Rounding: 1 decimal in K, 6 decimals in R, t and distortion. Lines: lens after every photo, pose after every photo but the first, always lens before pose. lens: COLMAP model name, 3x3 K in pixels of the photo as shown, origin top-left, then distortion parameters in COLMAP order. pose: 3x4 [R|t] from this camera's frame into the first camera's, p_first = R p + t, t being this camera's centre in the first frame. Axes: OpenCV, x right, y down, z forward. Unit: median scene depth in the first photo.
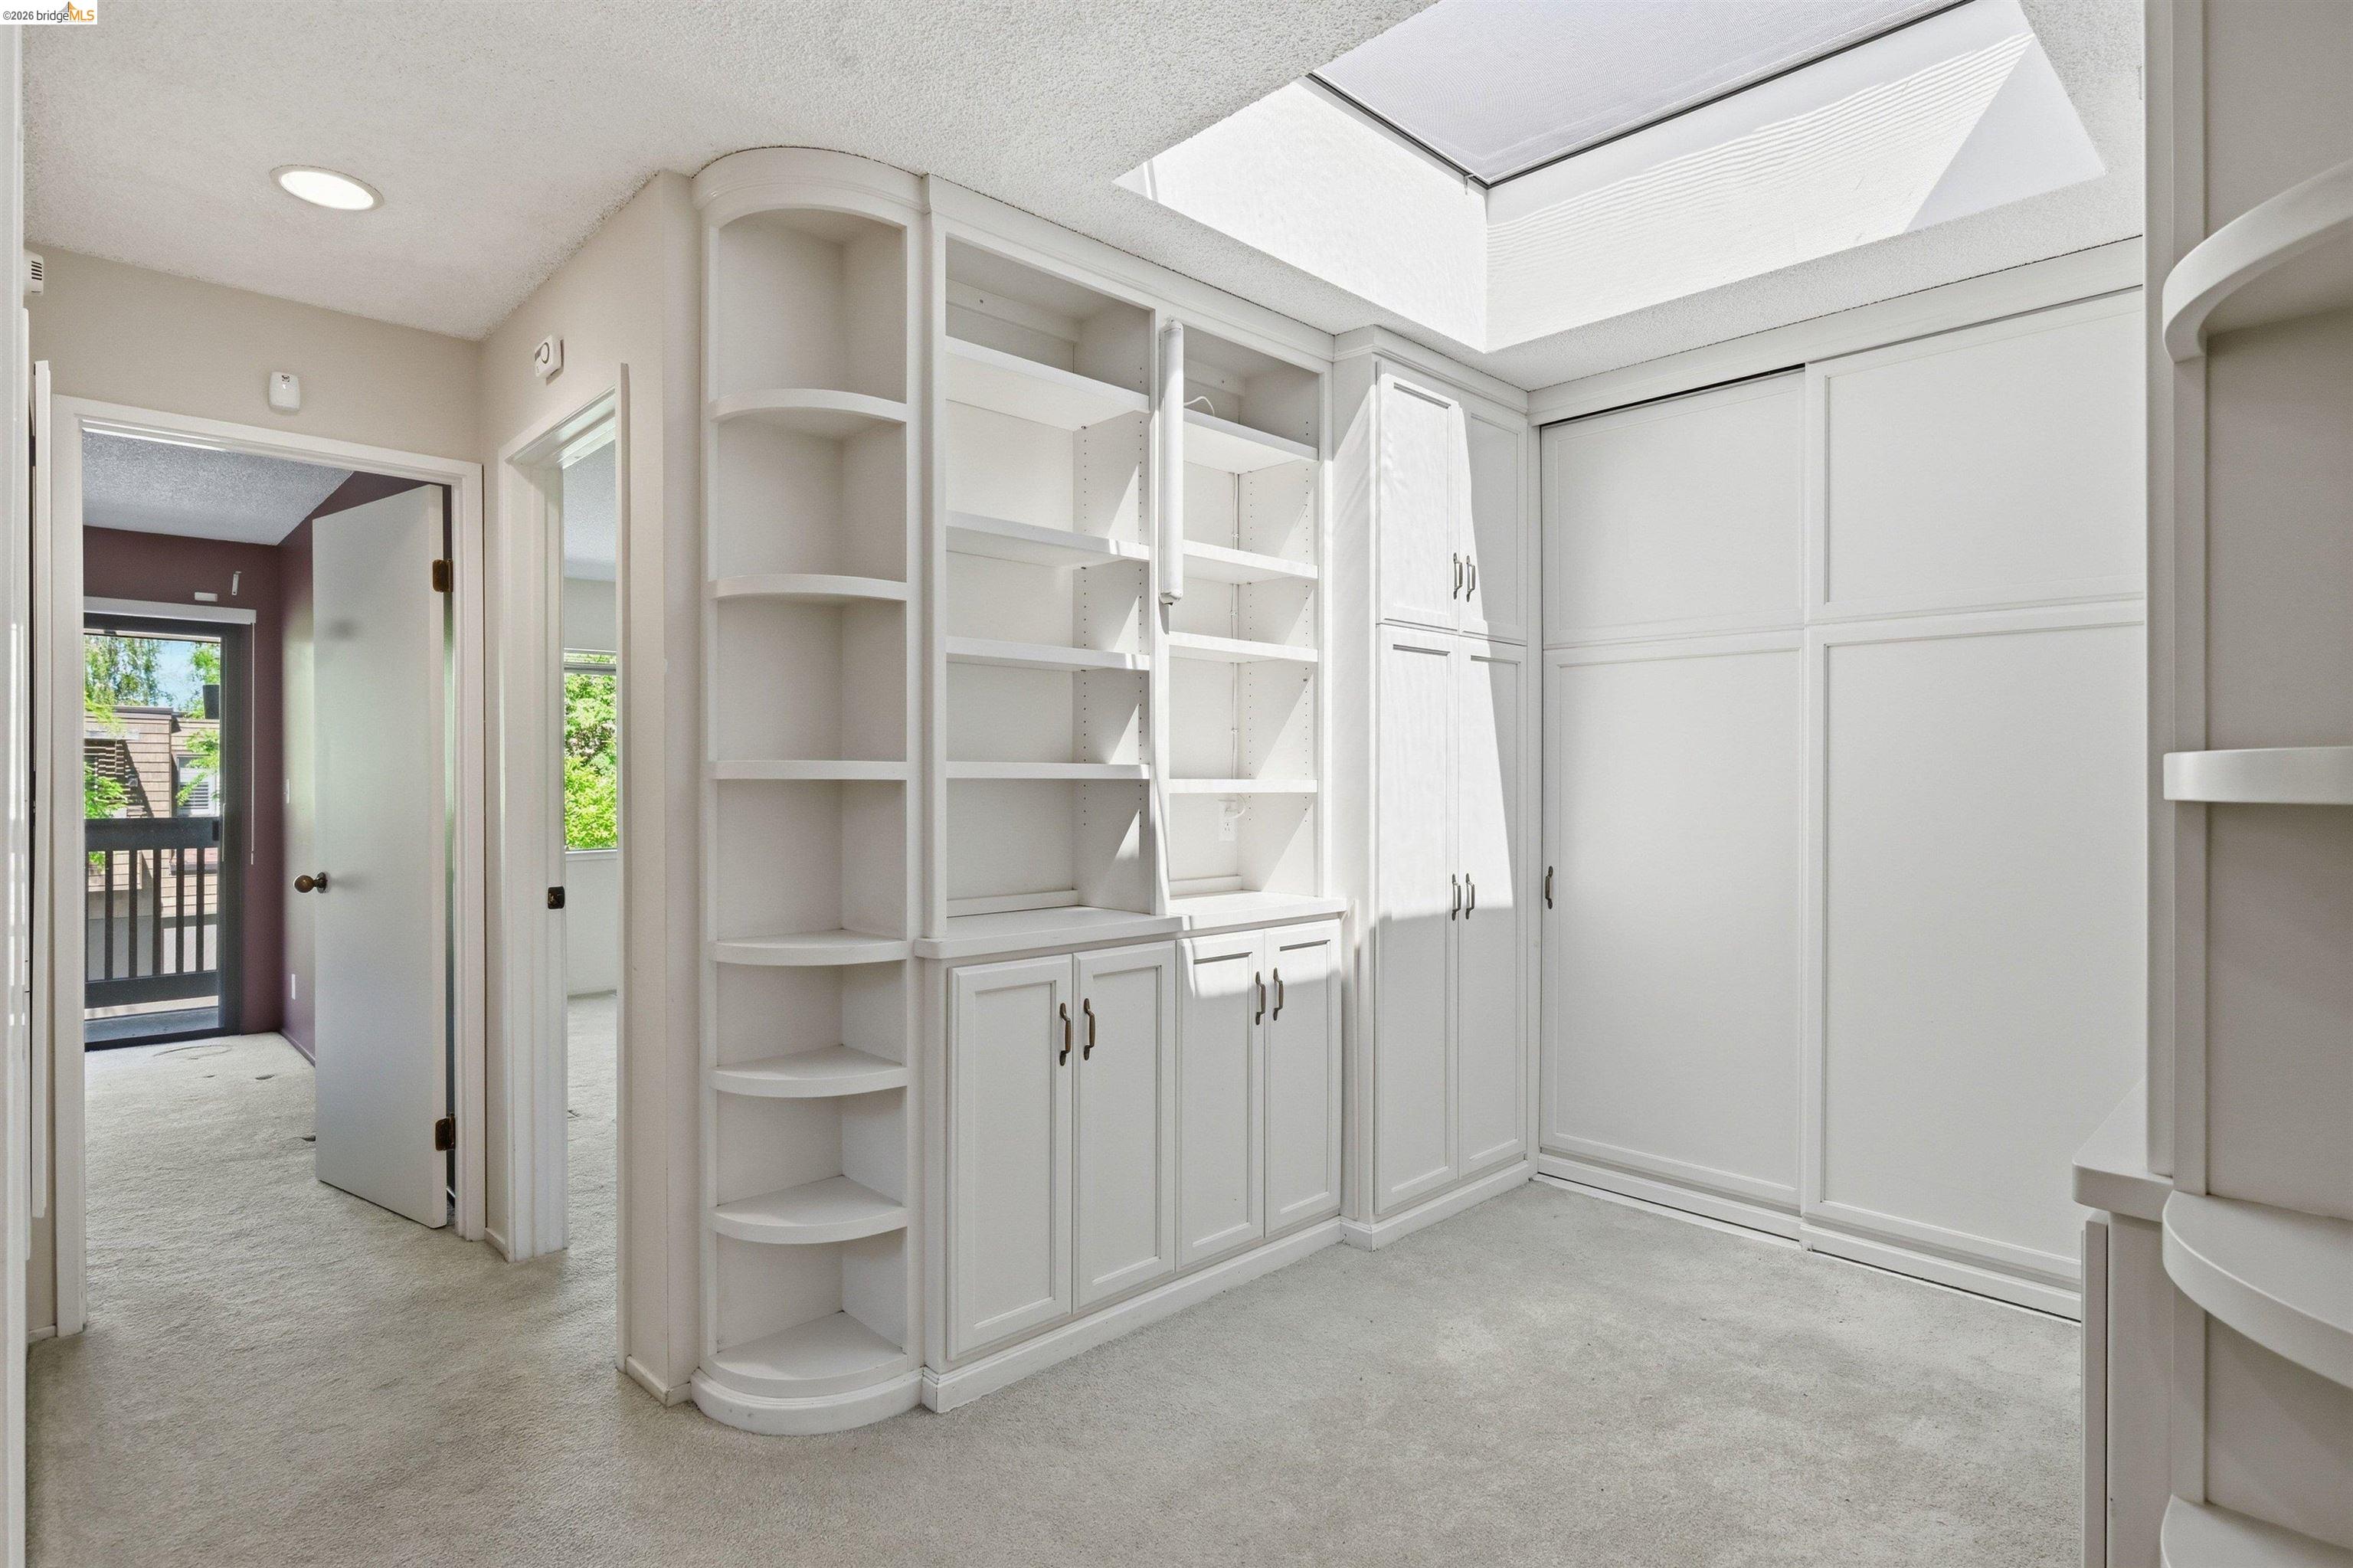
lens RADIAL K [[1197.7, 0, 1174.7], [0, 1197.7, 784.4], [0, 0, 1]] dist [-0.008673, 0.005631]
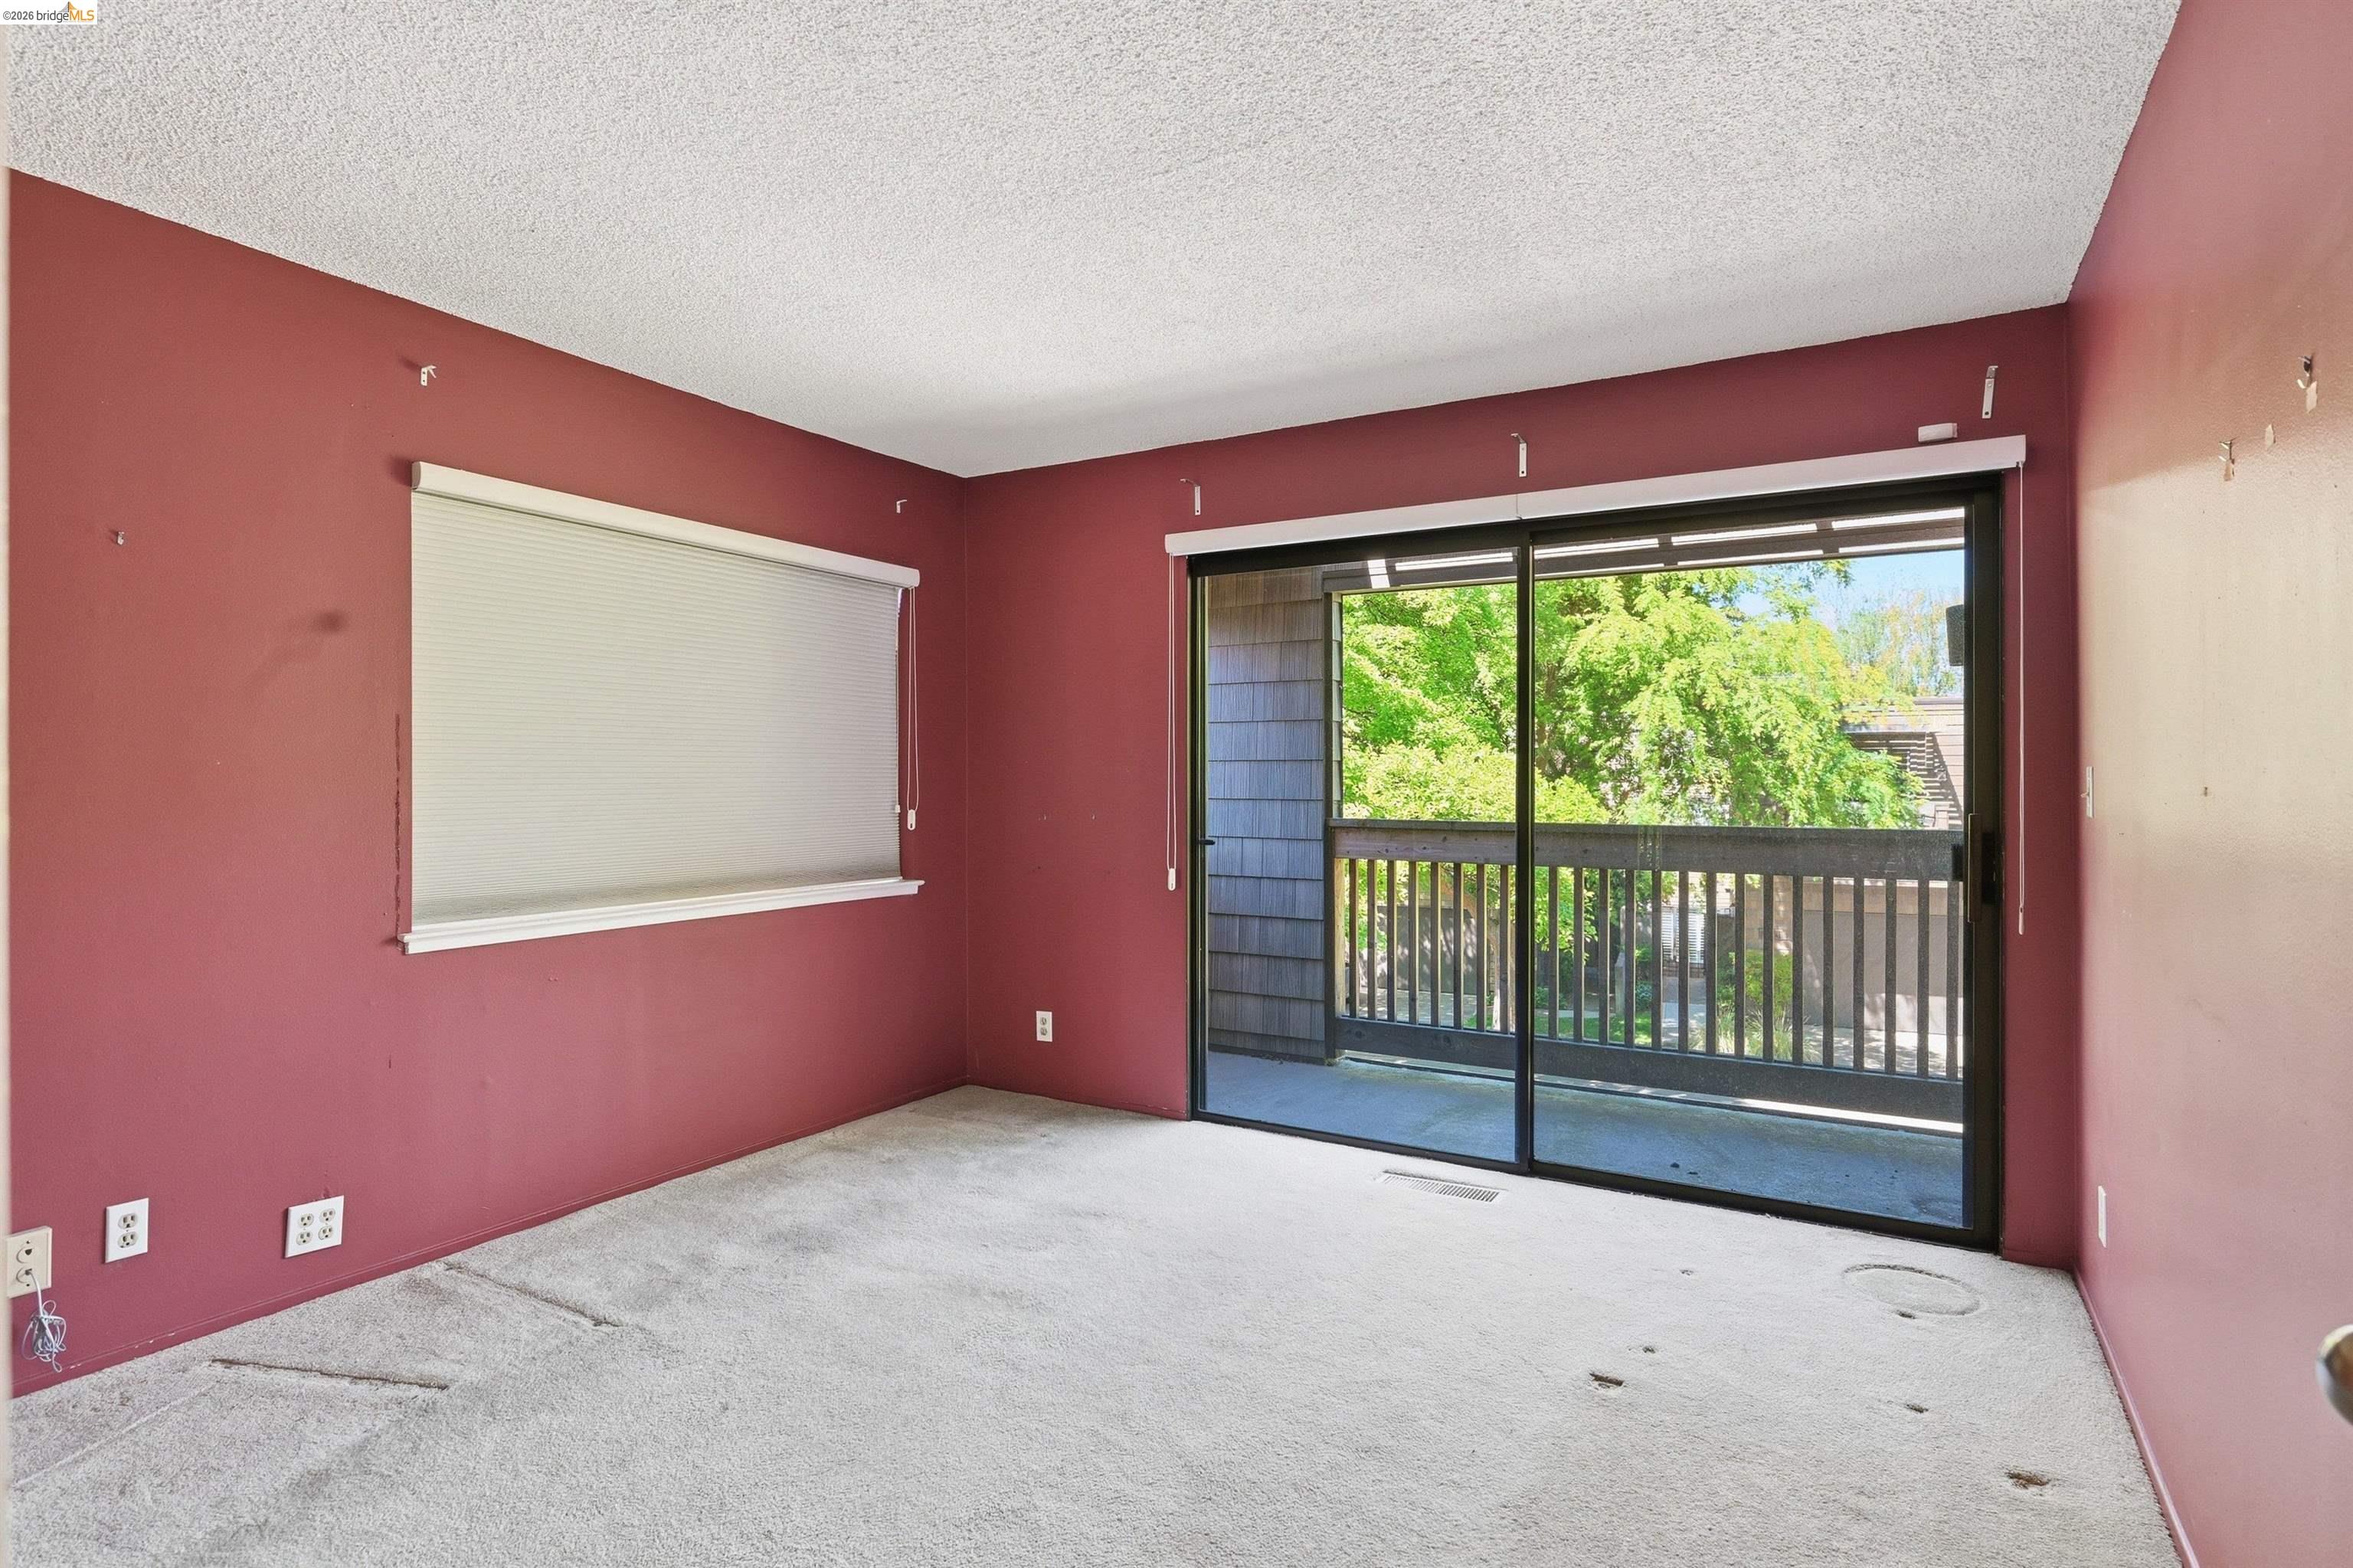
lens RADIAL K [[1197.7, 0, 1175.7], [0, 1197.7, 781.4], [0, 0, 1]] dist [-0.008673, 0.005631]
pose [[0.264154, -0.003012, -0.964476, -0.363713], [0.004055, 0.999990, -0.002012, 0.004431], [0.964472, -0.003379, 0.264164, 0.502066]]
